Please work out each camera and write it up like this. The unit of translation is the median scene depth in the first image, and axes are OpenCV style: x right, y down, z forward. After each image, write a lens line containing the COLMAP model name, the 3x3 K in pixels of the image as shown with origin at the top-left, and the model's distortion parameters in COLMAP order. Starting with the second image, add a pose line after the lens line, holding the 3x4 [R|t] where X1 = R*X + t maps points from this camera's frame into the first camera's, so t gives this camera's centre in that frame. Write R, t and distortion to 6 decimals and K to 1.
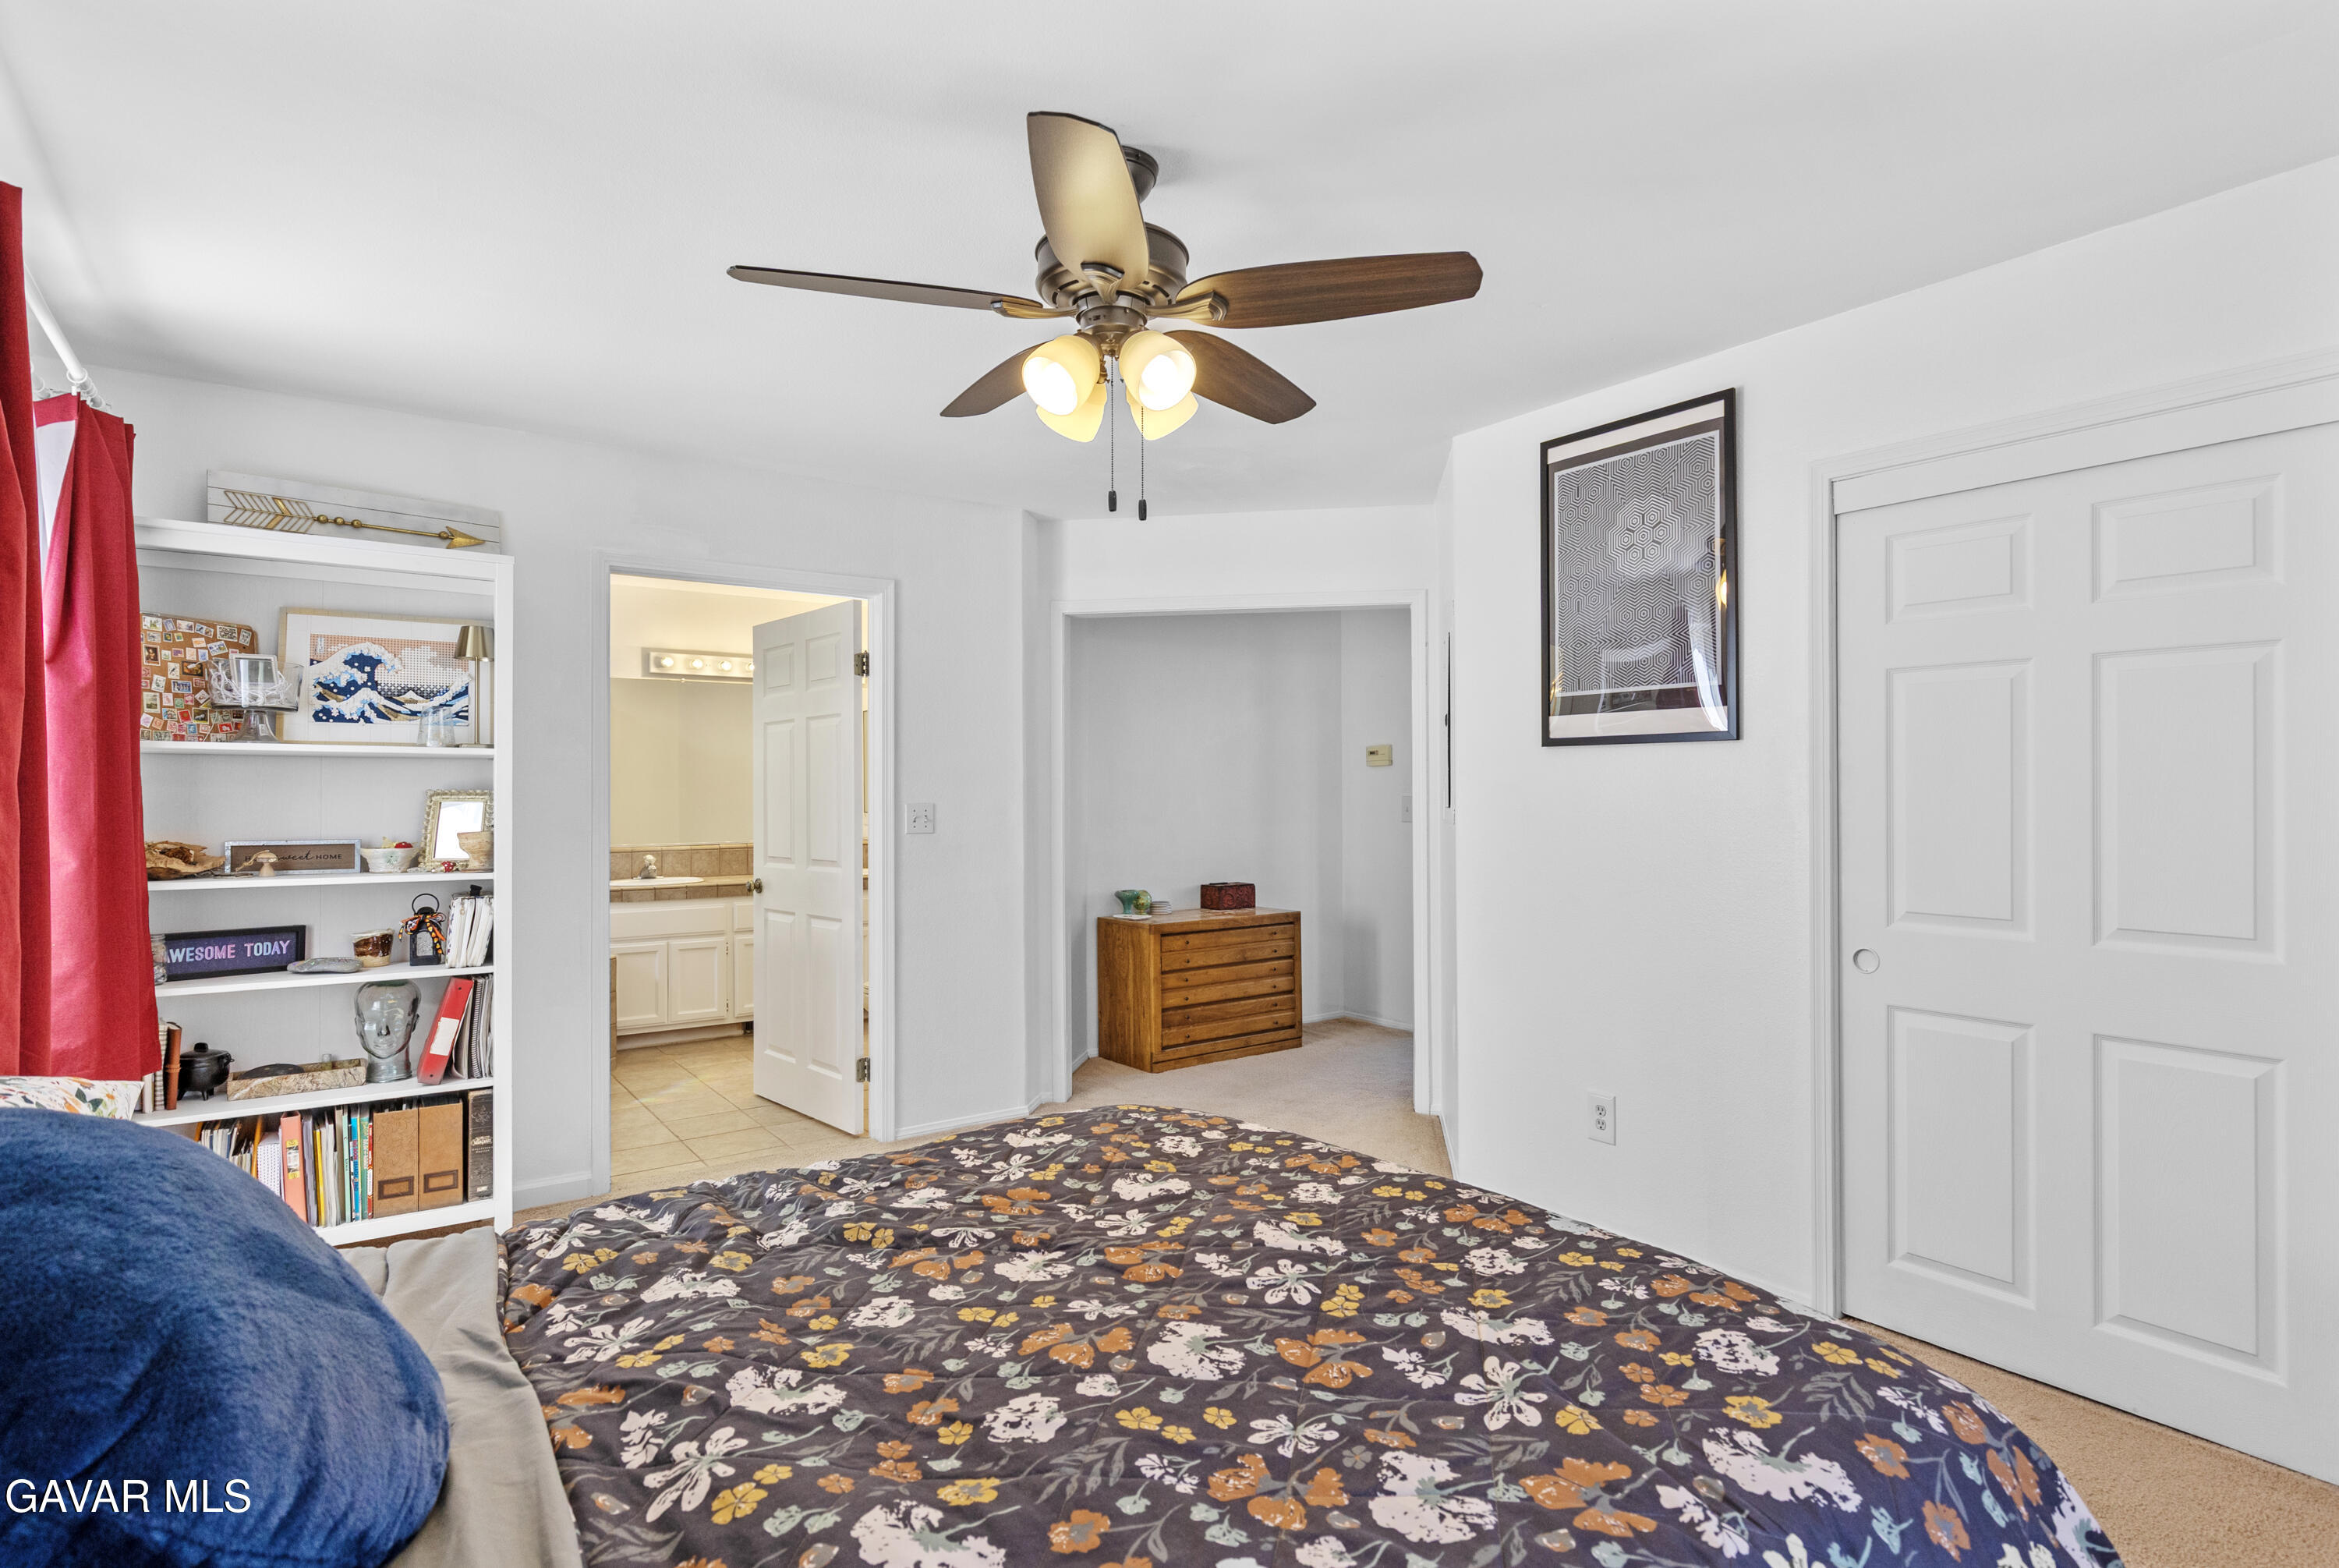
lens RADIAL K [[1162.0, 0, 1176.4], [0, 1162.0, 801.4], [0, 0, 1]] dist [-0.001067, -0.000380]
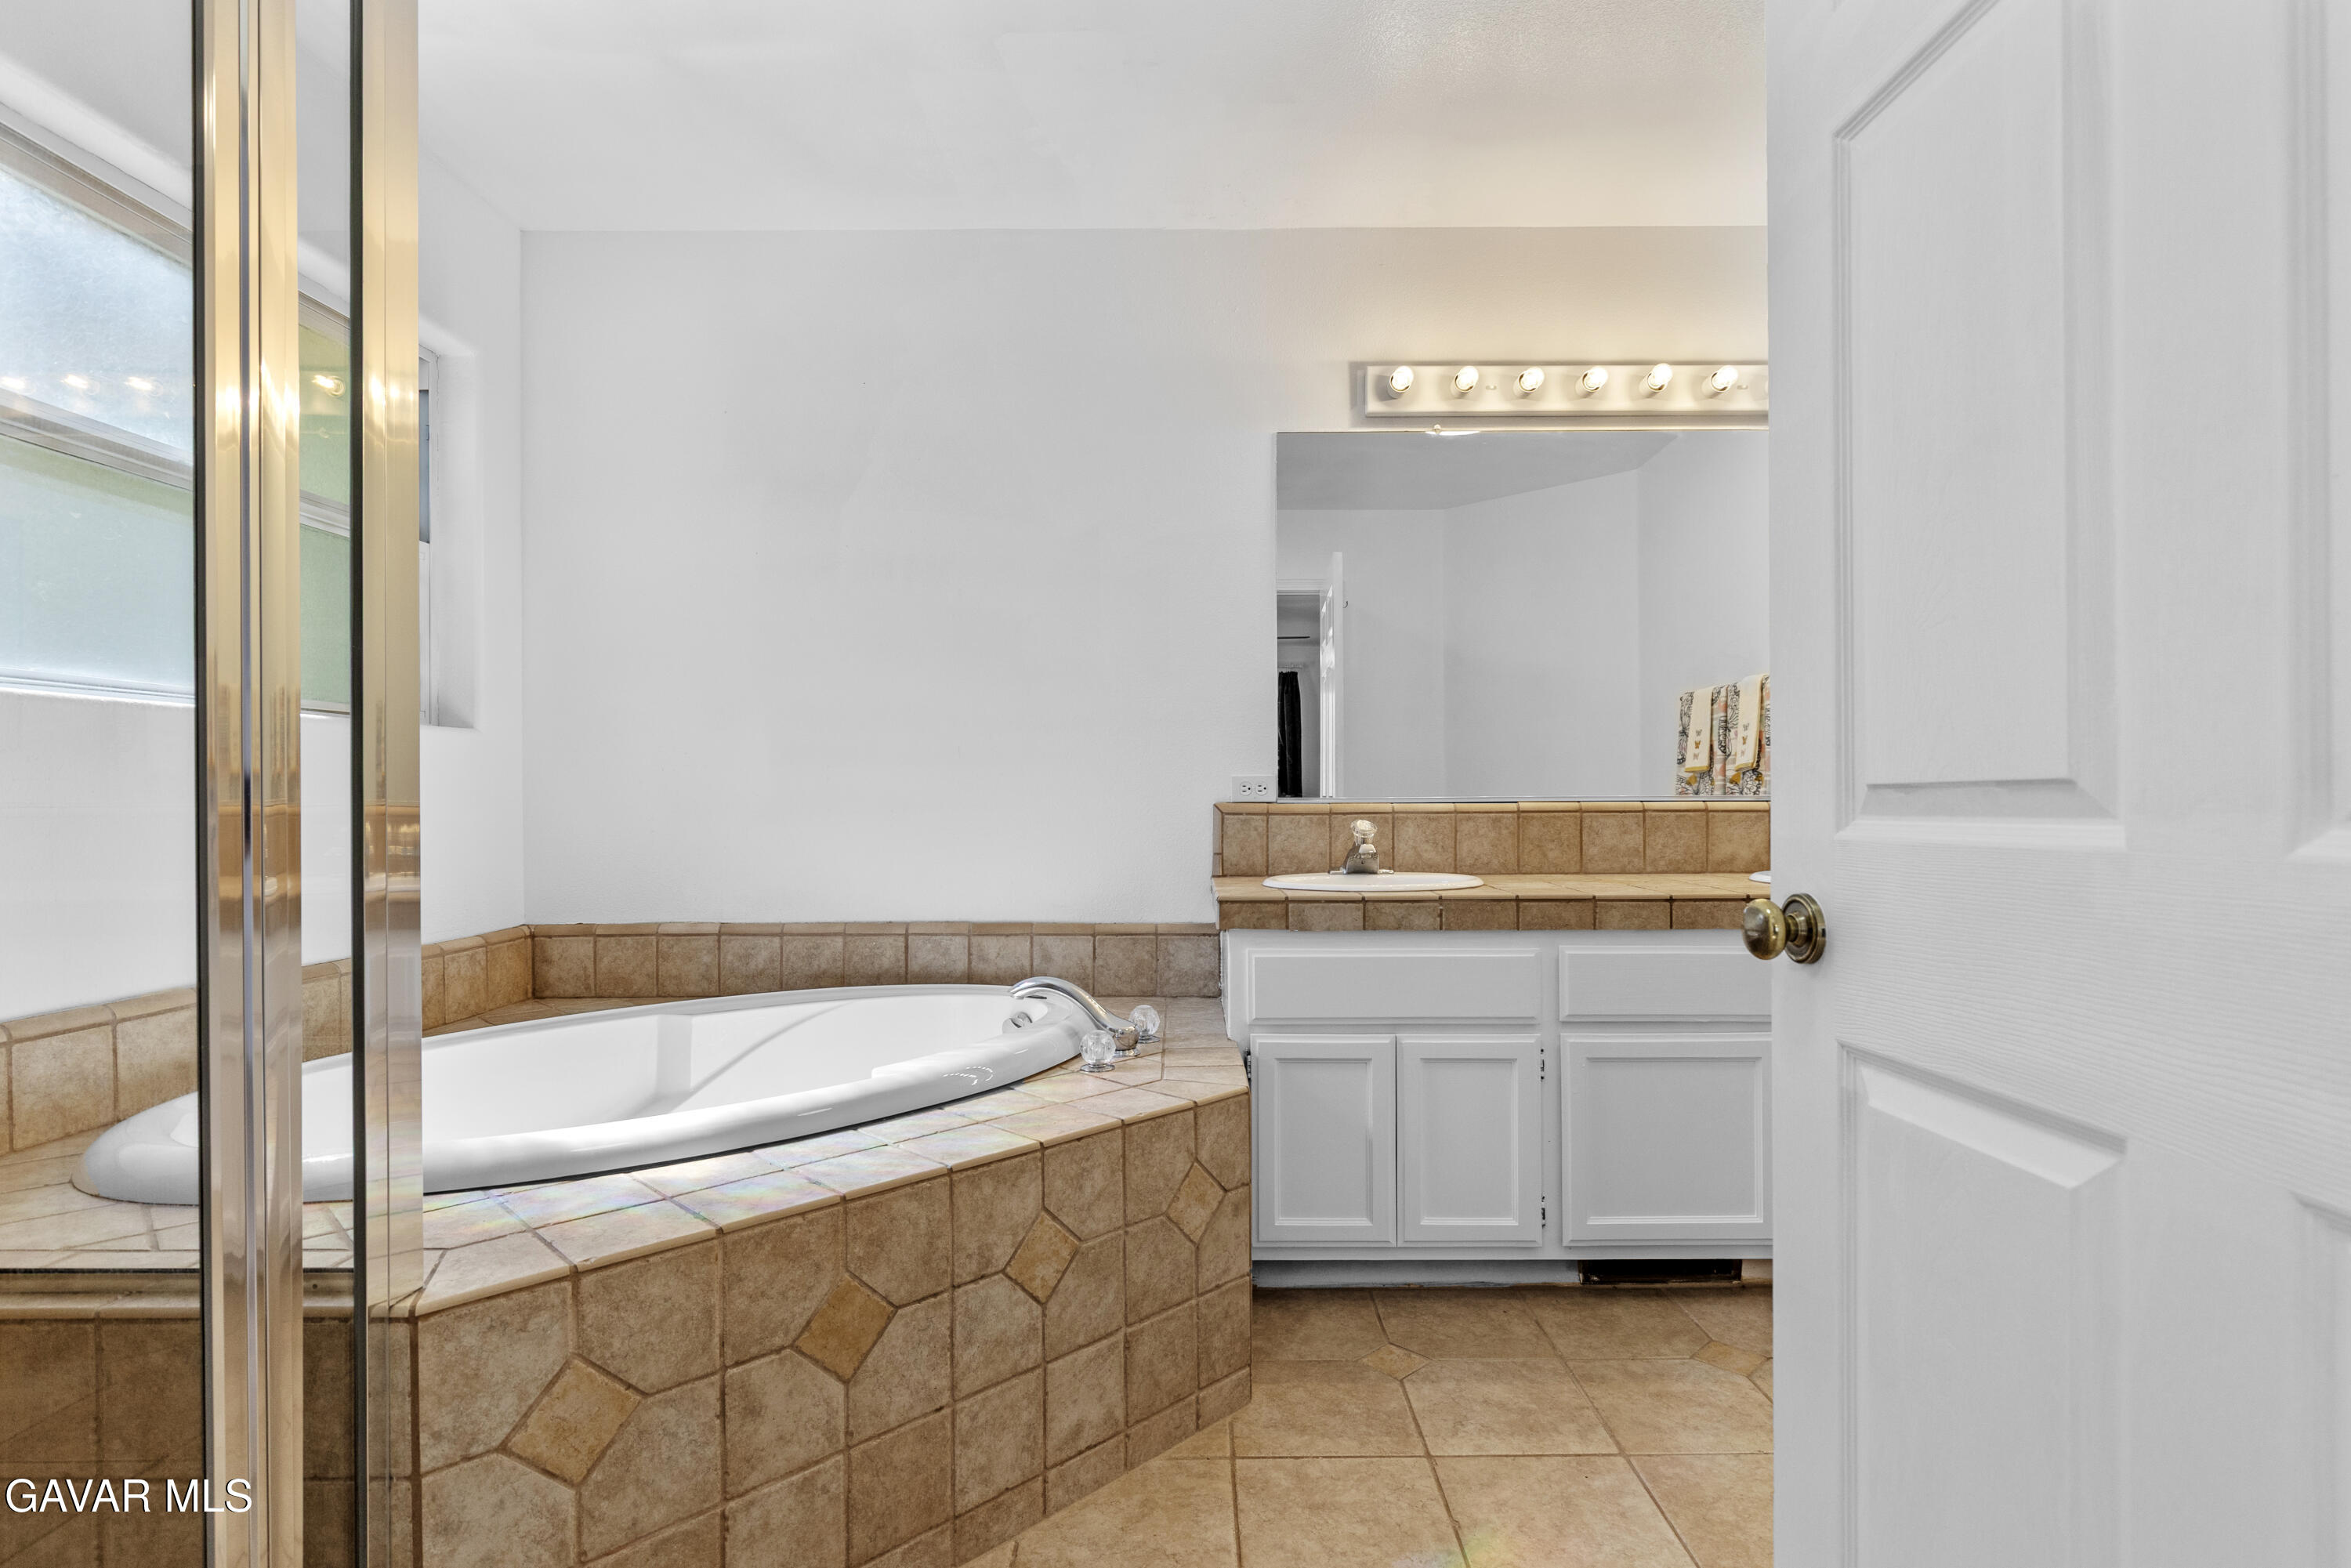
lens RADIAL K [[1167.8, 0, 1182.5], [0, 1167.8, 801.5], [0, 0, 1]] dist [-0.001067, -0.000380]
pose [[0.800329, -0.002015, -0.599557, -0.261984], [0.003568, 0.999993, 0.001402, 0.040973], [0.599550, -0.003261, 0.800331, 0.649337]]
